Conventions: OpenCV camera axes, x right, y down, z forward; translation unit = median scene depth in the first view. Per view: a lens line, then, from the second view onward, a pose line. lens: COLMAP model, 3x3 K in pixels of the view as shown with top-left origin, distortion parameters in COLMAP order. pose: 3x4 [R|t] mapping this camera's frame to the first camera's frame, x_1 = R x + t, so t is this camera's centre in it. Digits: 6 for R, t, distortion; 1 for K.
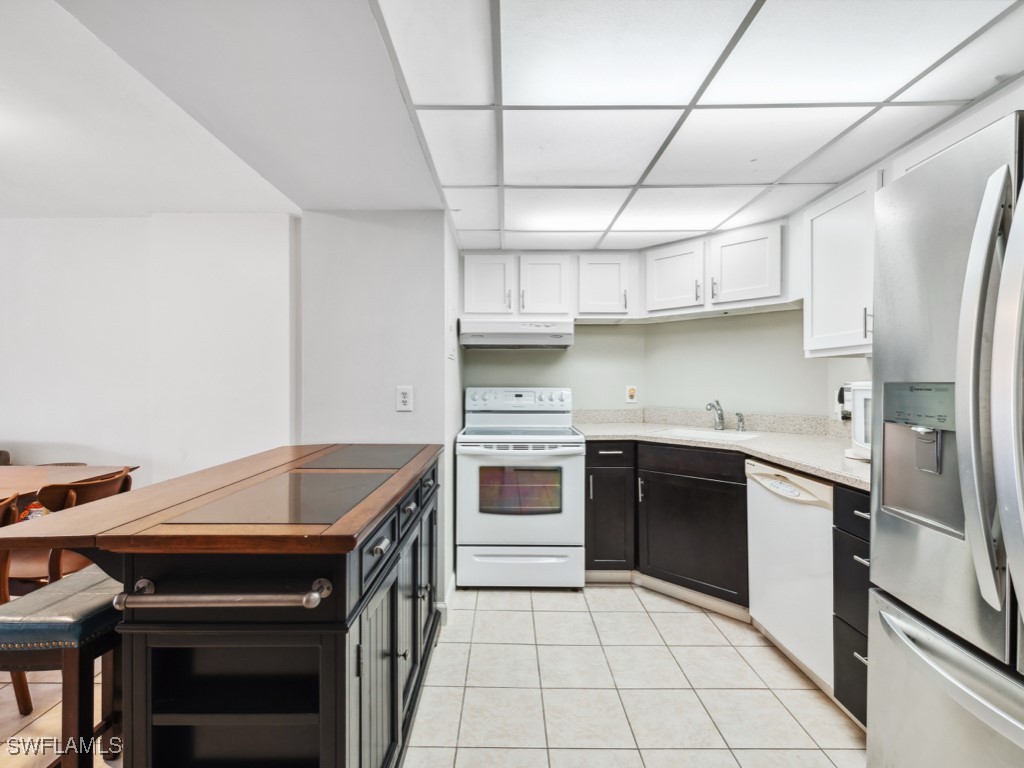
lens RADIAL K [[462.5, 0, 504.7], [0, 462.5, 382.1], [0, 0, 1]] dist [-0.000115, -0.000164]
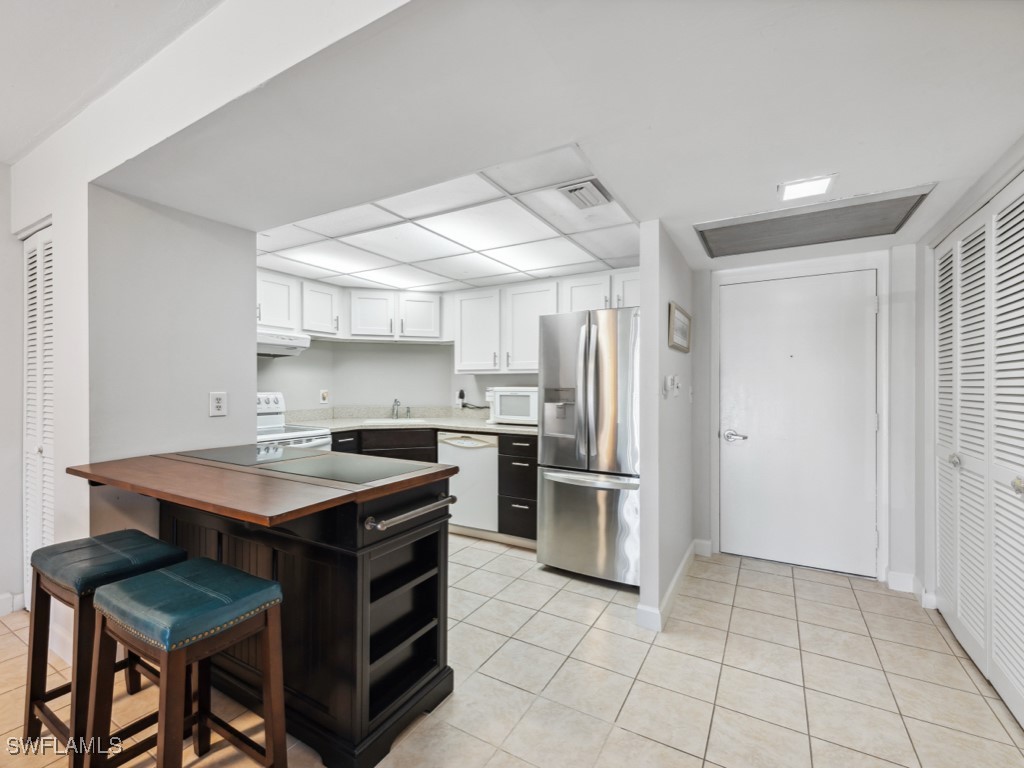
lens RADIAL K [[449.1, 0, 512.2], [0, 449.1, 387.7], [0, 0, 1]] dist [0.002363, 0.000010]
pose [[0.492342, -0.002500, 0.870398, -0.726810], [-0.002774, 0.999986, 0.004441, -0.006445], [-0.870398, -0.004601, 0.492328, -0.061491]]
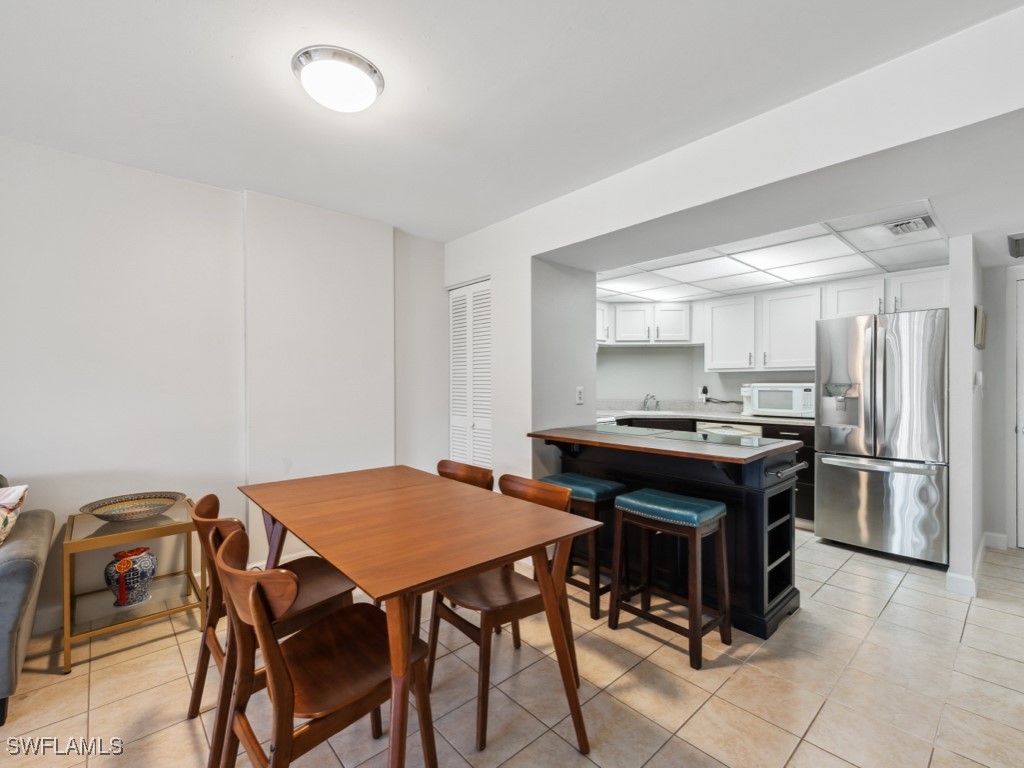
lens RADIAL K [[458.0, 0, 503.8], [0, 458.0, 386.0], [0, 0, 1]] dist [-0.000081, -0.000774]
pose [[0.744700, -0.005731, 0.667375, -1.306132], [0.002273, 0.999979, 0.006051, -0.004157], [-0.667396, -0.002989, 0.744697, 0.066249]]
